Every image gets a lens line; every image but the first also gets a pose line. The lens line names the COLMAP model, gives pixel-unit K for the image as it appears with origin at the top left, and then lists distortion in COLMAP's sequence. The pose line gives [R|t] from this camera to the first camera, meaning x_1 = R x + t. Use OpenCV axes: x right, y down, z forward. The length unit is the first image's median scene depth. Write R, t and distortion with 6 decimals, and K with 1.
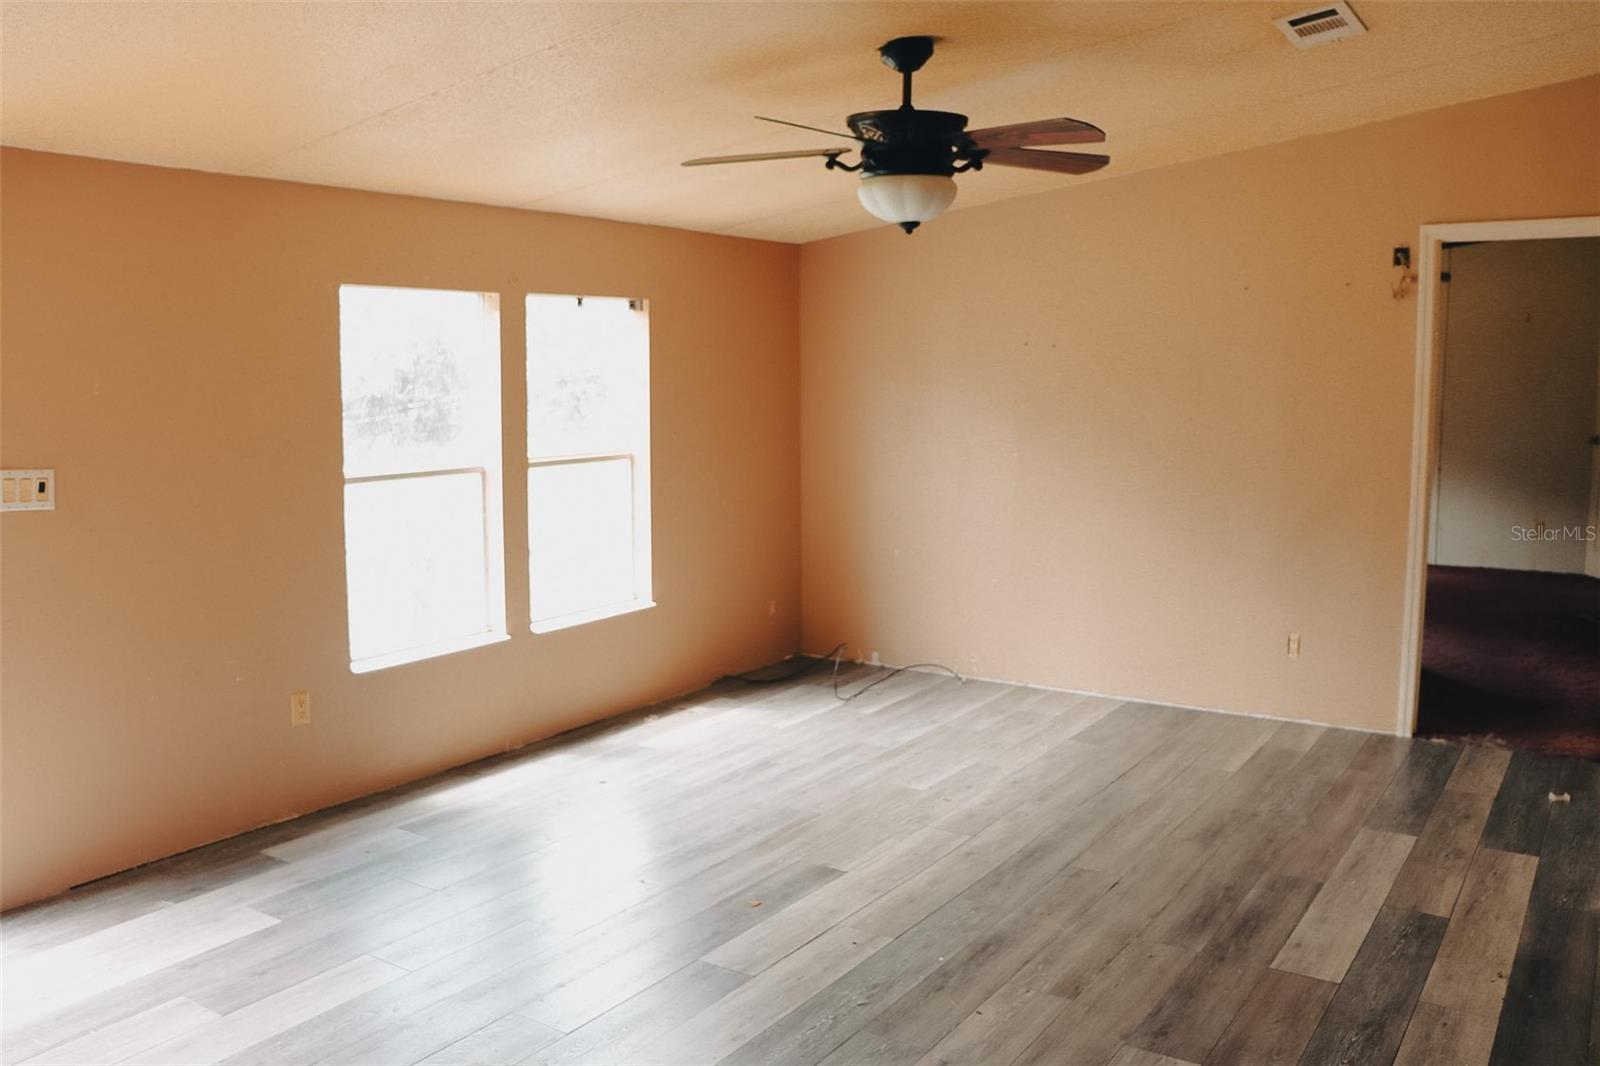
lens RADIAL K [[1324.7, 0, 810.6], [0, 1324.7, 530.4], [0, 0, 1]] dist [-0.187225, 0.168683]
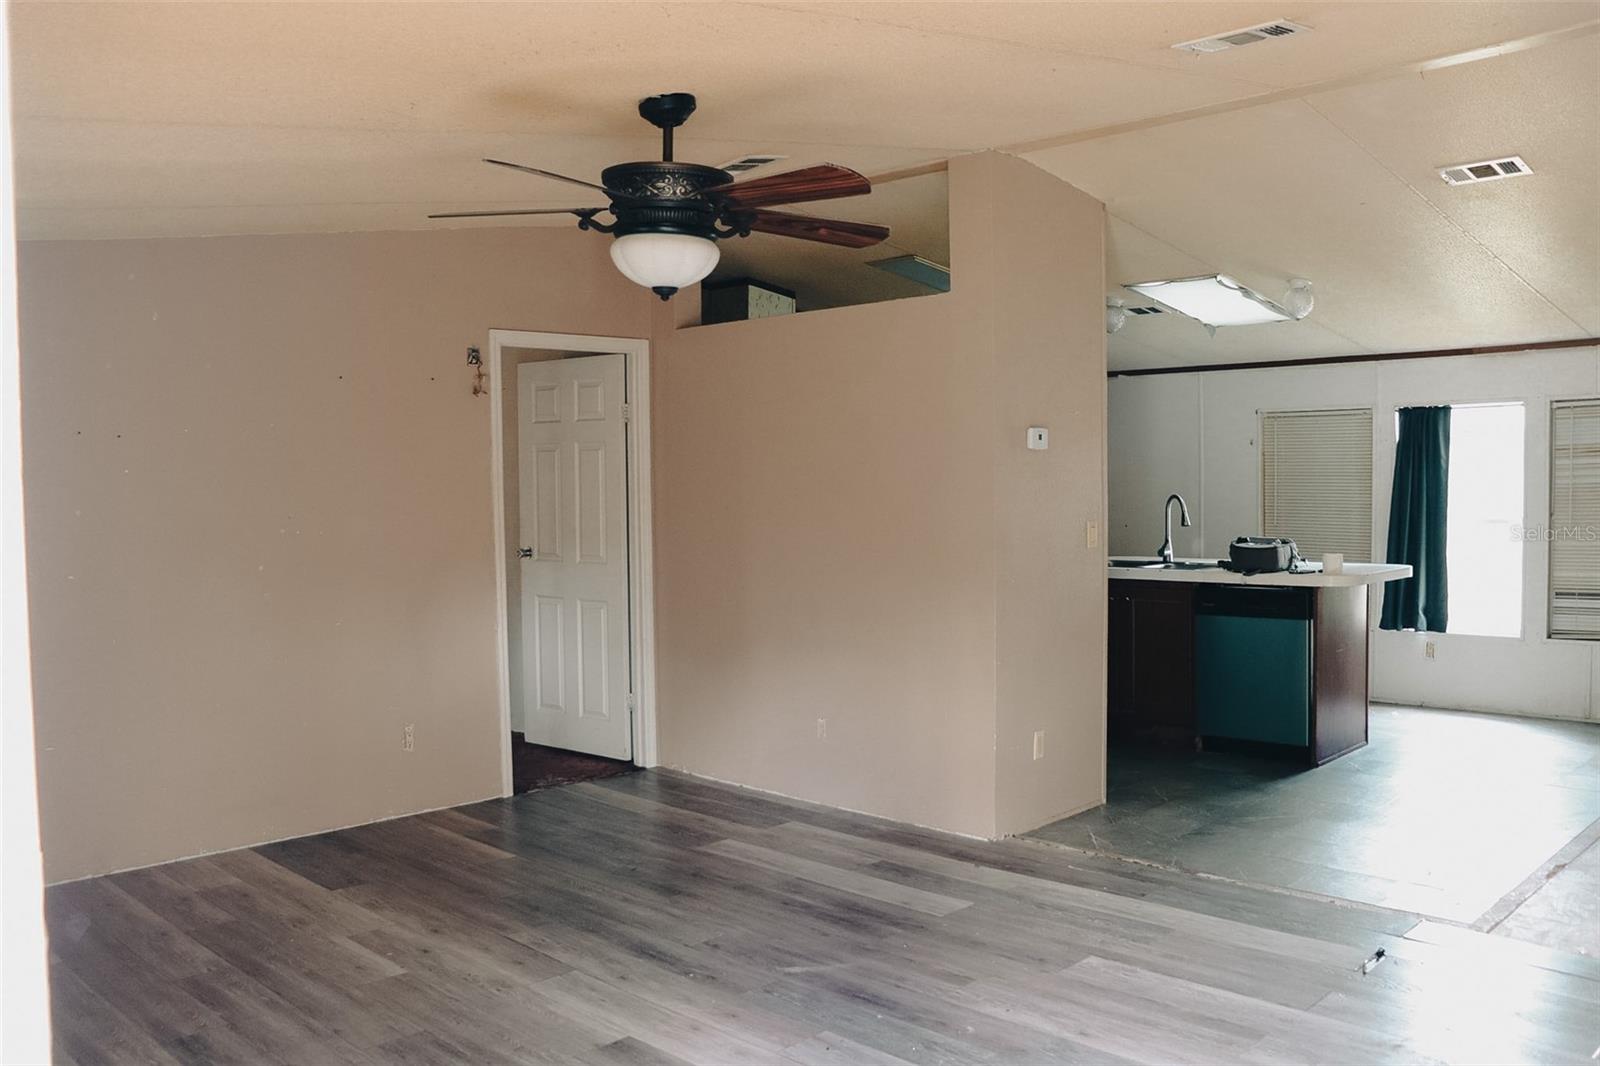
lens RADIAL K [[1324.7, 0, 810.6], [0, 1324.7, 530.4], [0, 0, 1]] dist [-0.187225, 0.168683]
pose [[0.190241, -0.042004, 0.980838, -0.816958], [0.132759, 0.991008, 0.016690, -0.067732], [-0.972720, 0.127040, 0.194107, 0.736680]]
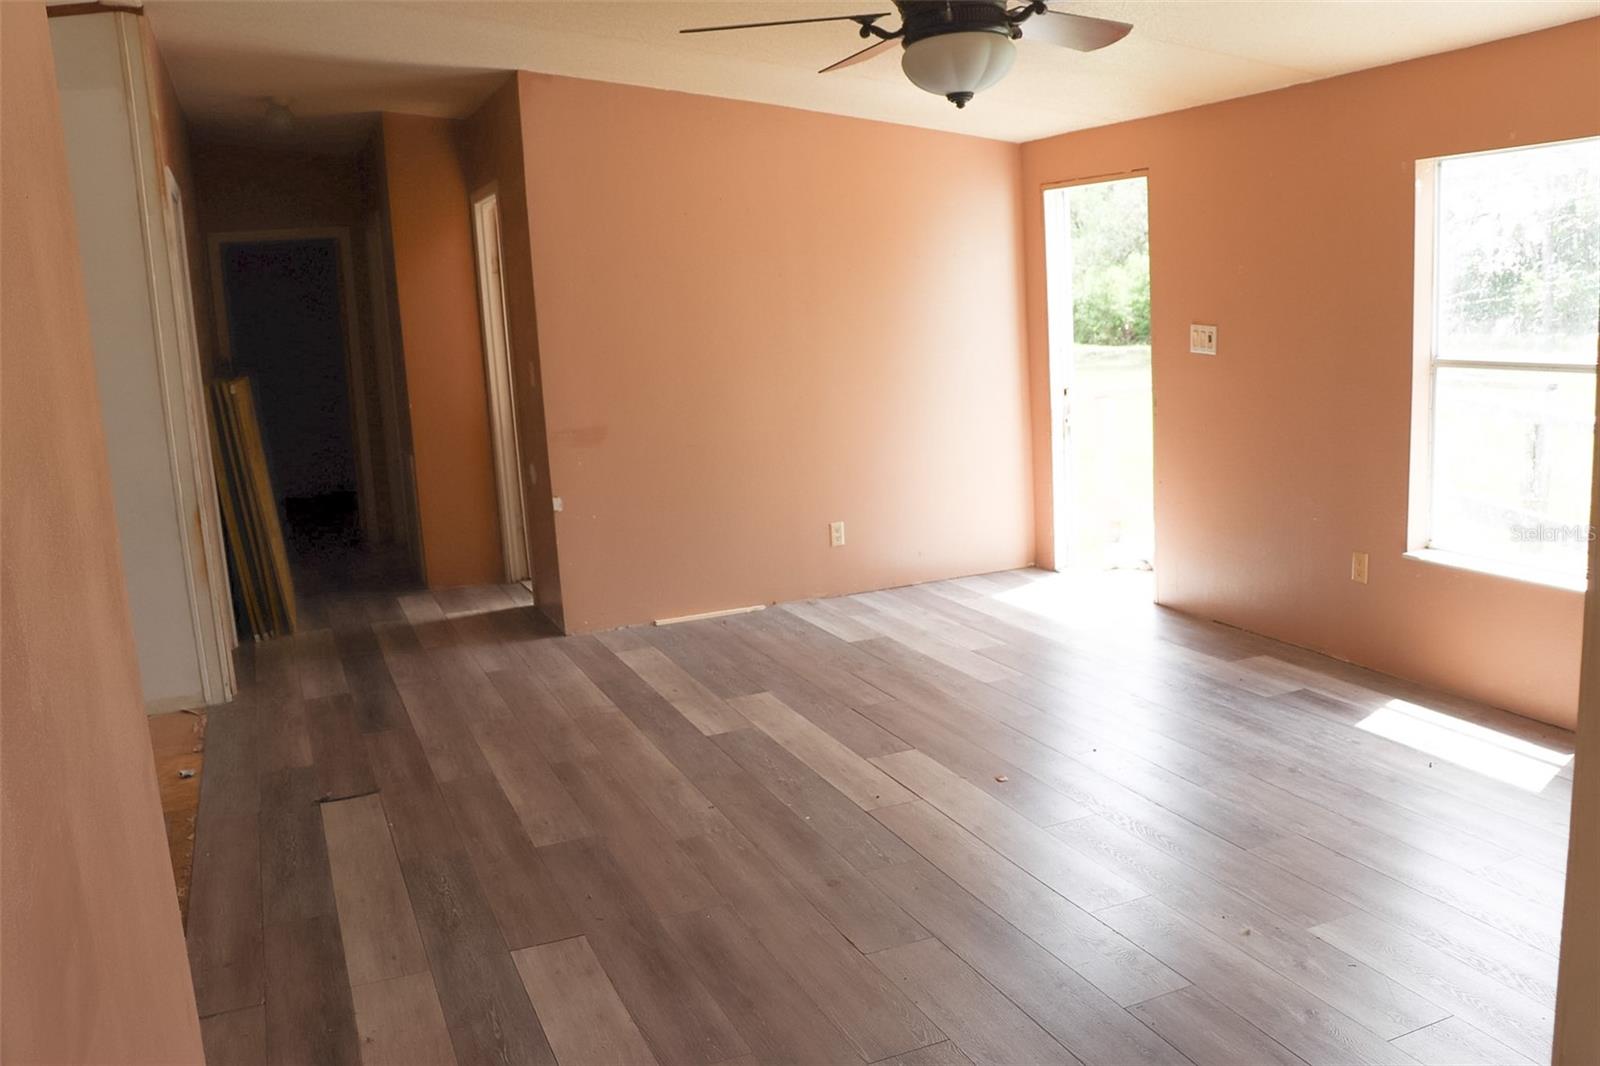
lens RADIAL K [[1324.7, 0, 810.6], [0, 1324.7, 530.4], [0, 0, 1]] dist [-0.187225, 0.168683]
pose [[-0.550983, 0.179649, -0.814950, 0.875941], [-0.044942, 0.968749, 0.243937, -0.160169], [0.833306, 0.171031, -0.525690, 1.409903]]
